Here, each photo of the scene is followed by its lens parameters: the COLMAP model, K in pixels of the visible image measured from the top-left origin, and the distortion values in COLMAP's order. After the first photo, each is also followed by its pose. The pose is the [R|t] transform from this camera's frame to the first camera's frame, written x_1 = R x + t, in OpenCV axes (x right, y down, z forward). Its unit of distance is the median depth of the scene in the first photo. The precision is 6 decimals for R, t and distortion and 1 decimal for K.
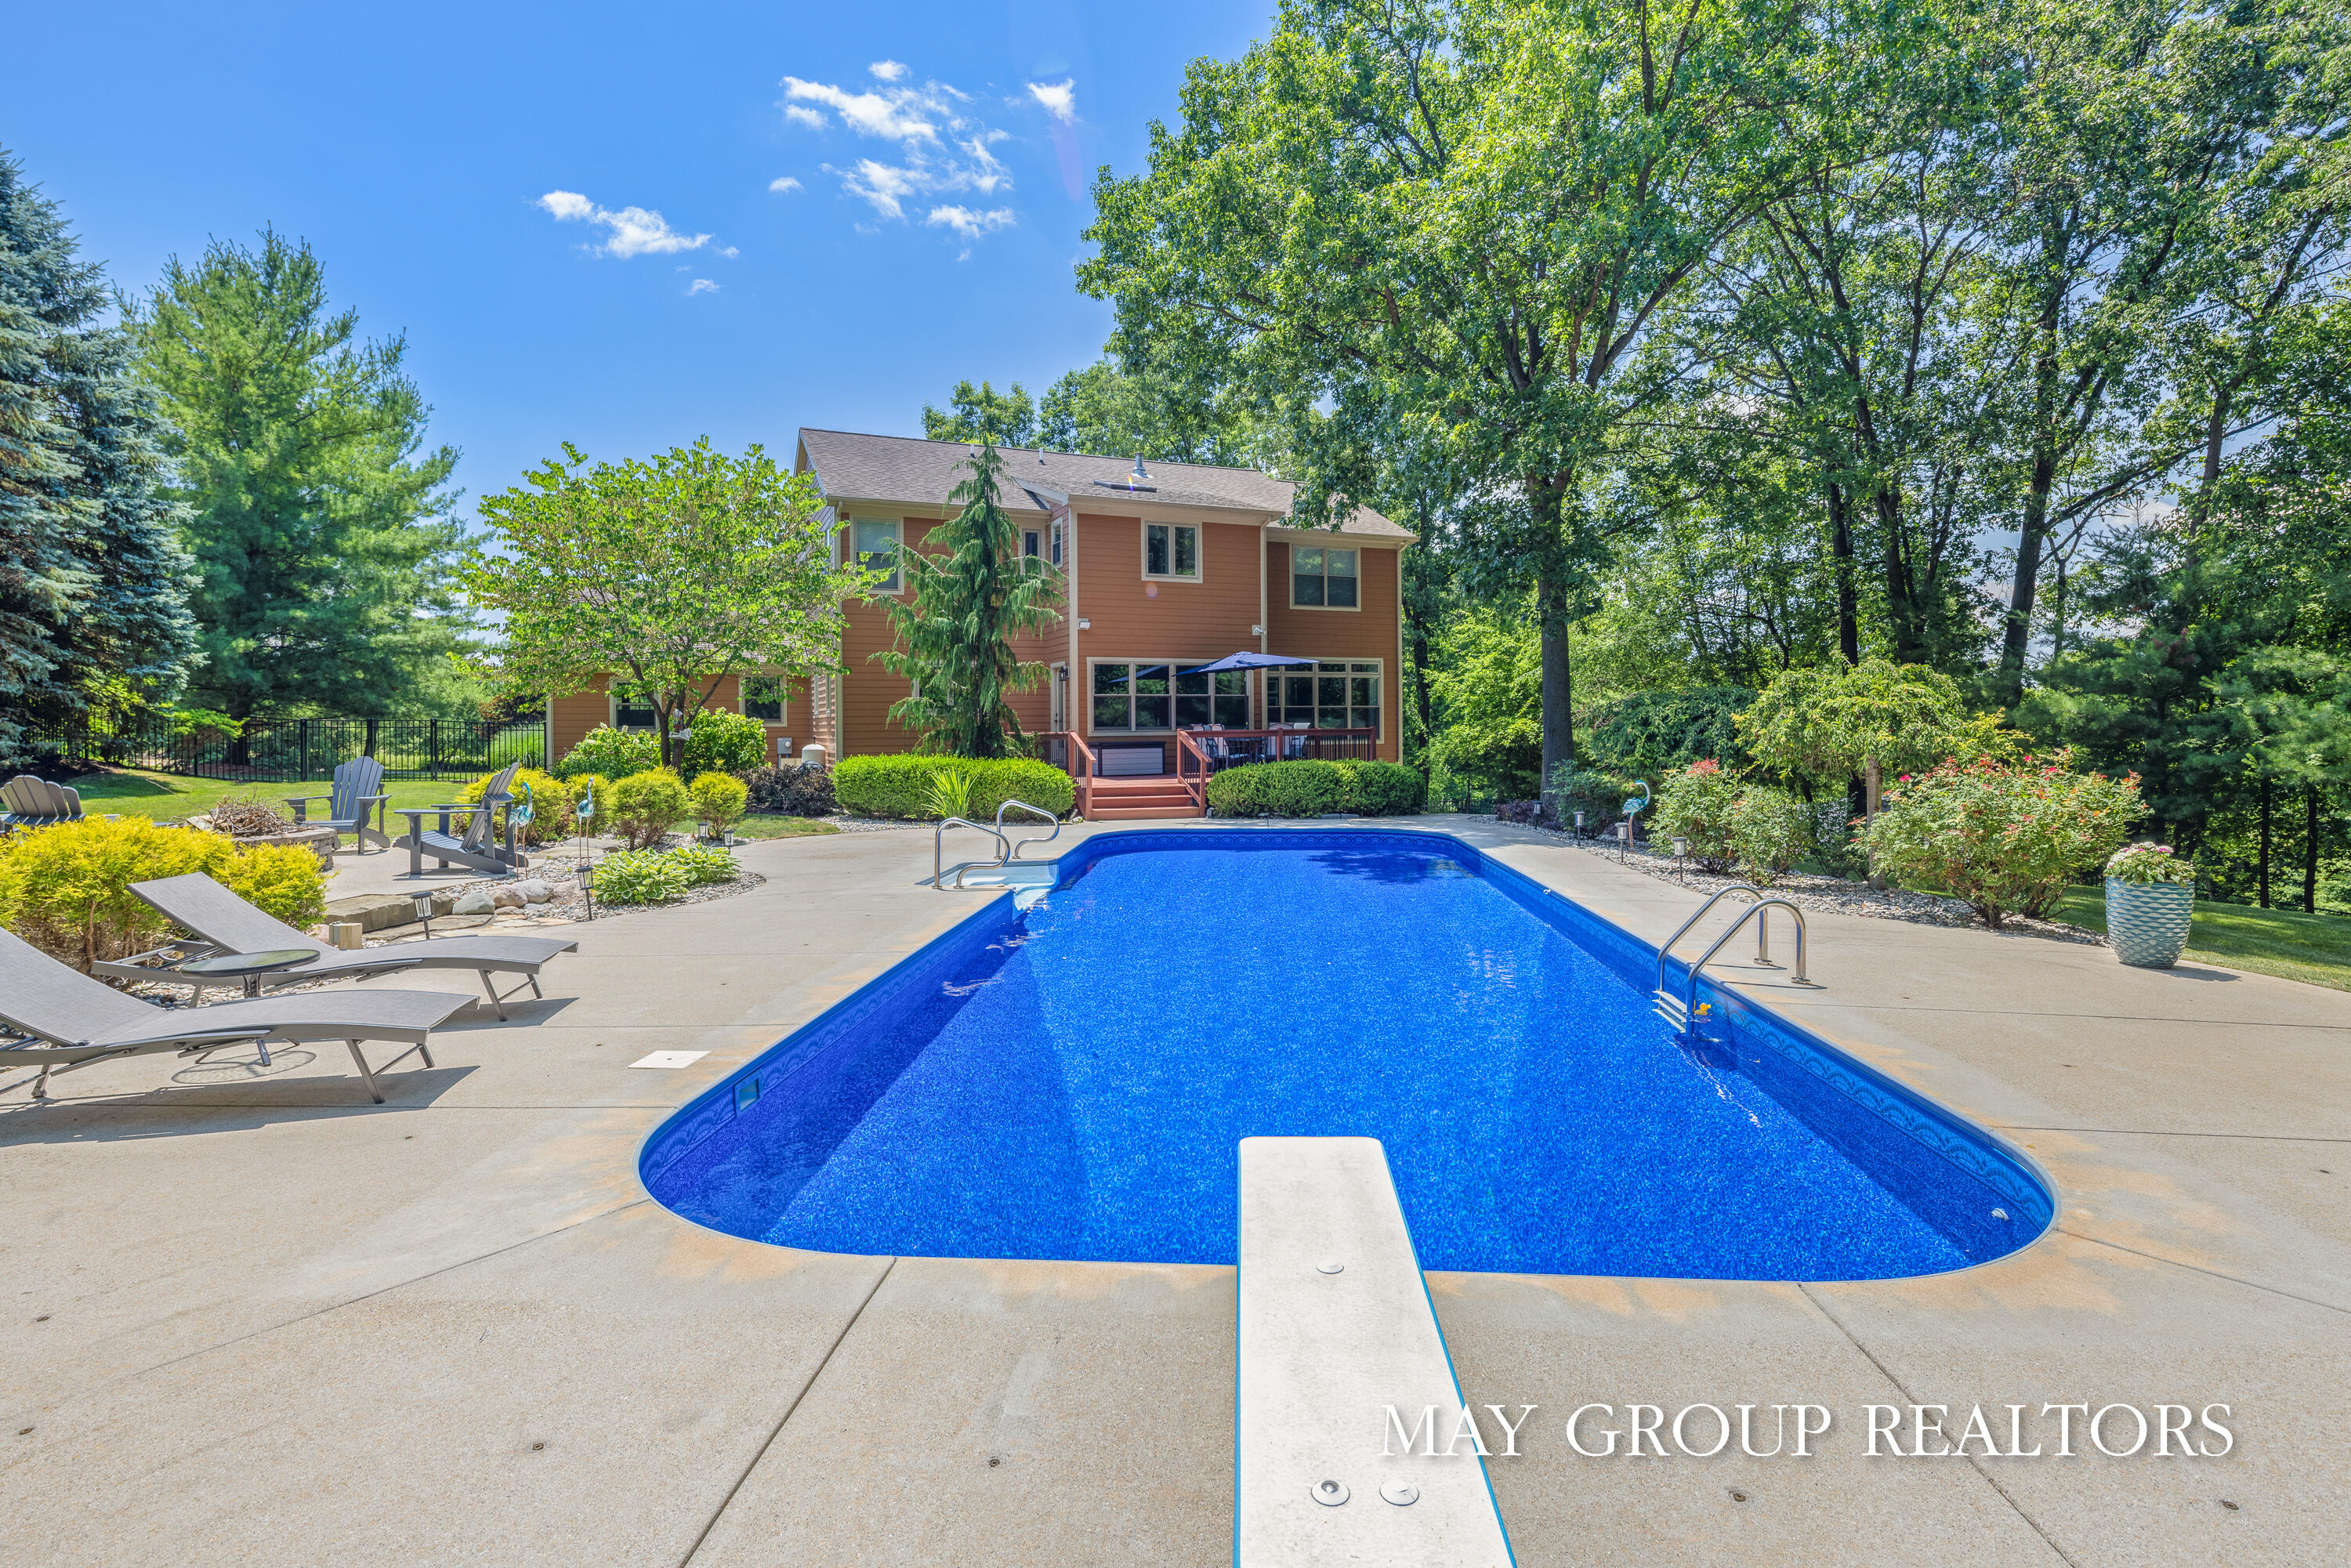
lens RADIAL K [[1137.4, 0, 1175.5], [0, 1137.4, 784.0], [0, 0, 1]] dist [-0.009830, 0.000130]
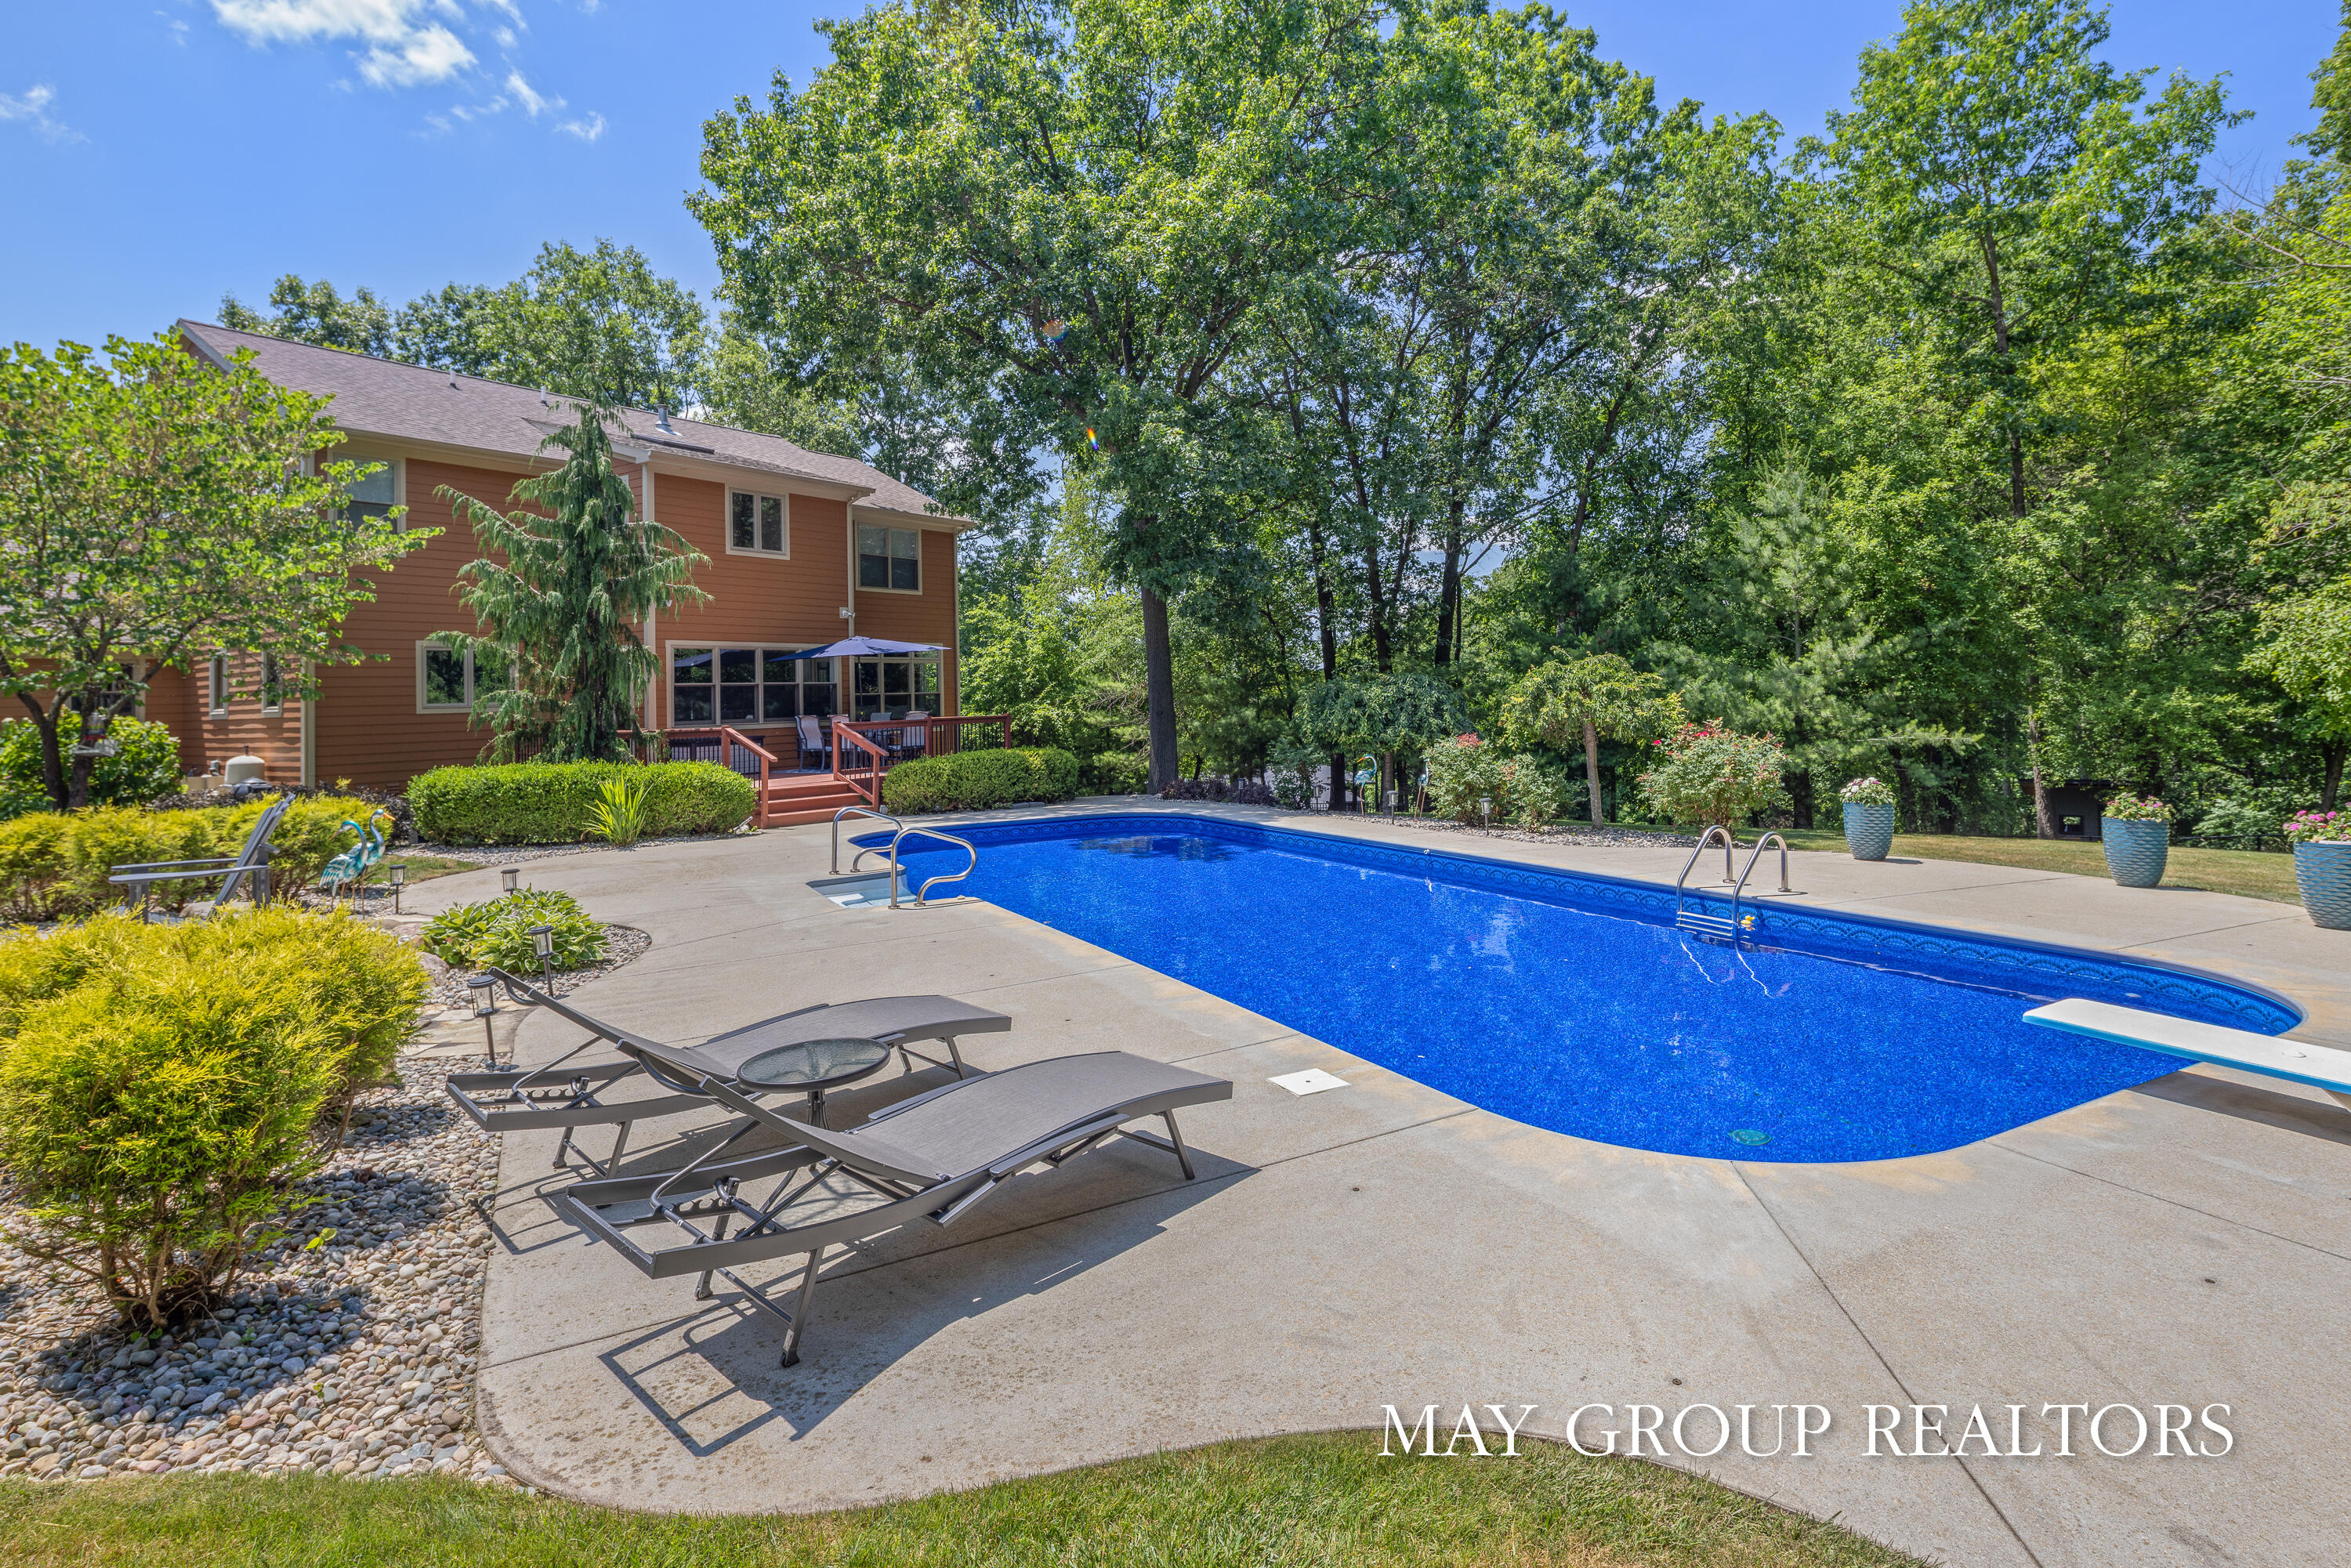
lens RADIAL K [[1180.8, 0, 1175.2], [0, 1180.8, 731.4], [0, 0, 1]] dist [0.001120, -0.001604]
pose [[0.849191, -0.030556, 0.527200, -0.270602], [0.047604, 0.998689, -0.018796, -0.009511], [-0.525935, 0.041058, 0.849533, 0.052719]]
